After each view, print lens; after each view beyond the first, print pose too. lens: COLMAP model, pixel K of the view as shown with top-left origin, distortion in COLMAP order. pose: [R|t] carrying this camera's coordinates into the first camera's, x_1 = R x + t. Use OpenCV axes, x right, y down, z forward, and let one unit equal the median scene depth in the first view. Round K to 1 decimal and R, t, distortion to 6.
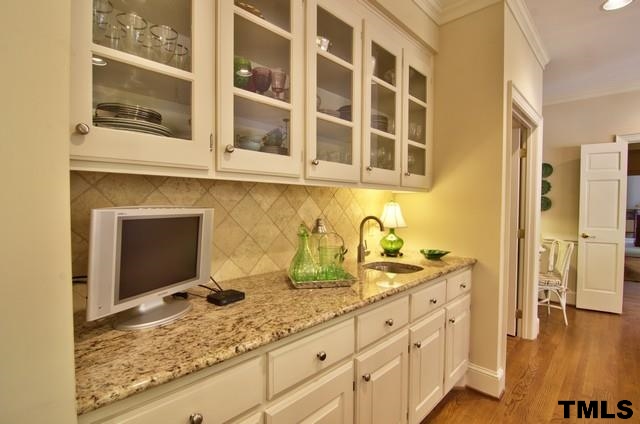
lens RADIAL K [[305.4, 0, 314.0], [0, 305.4, 212.1], [0, 0, 1]] dist [-0.002136, -0.011961]
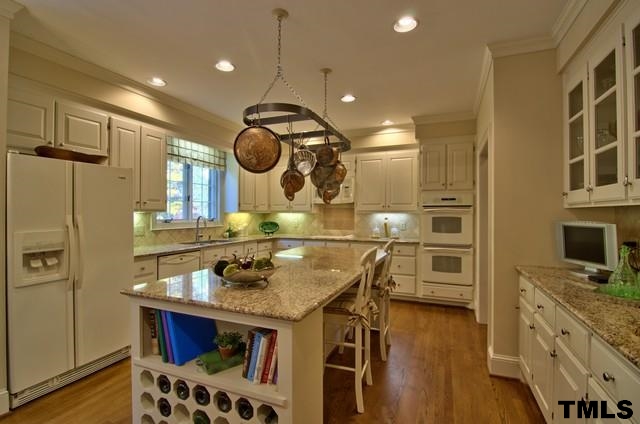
lens RADIAL K [[305.4, 0, 314.0], [0, 305.4, 212.1], [0, 0, 1]] dist [-0.002136, -0.011961]
pose [[-0.930261, -0.005153, -0.366863, 1.817734], [-0.014365, 0.999646, 0.022384, -0.093530], [0.366618, 0.026093, -0.930006, 1.995761]]
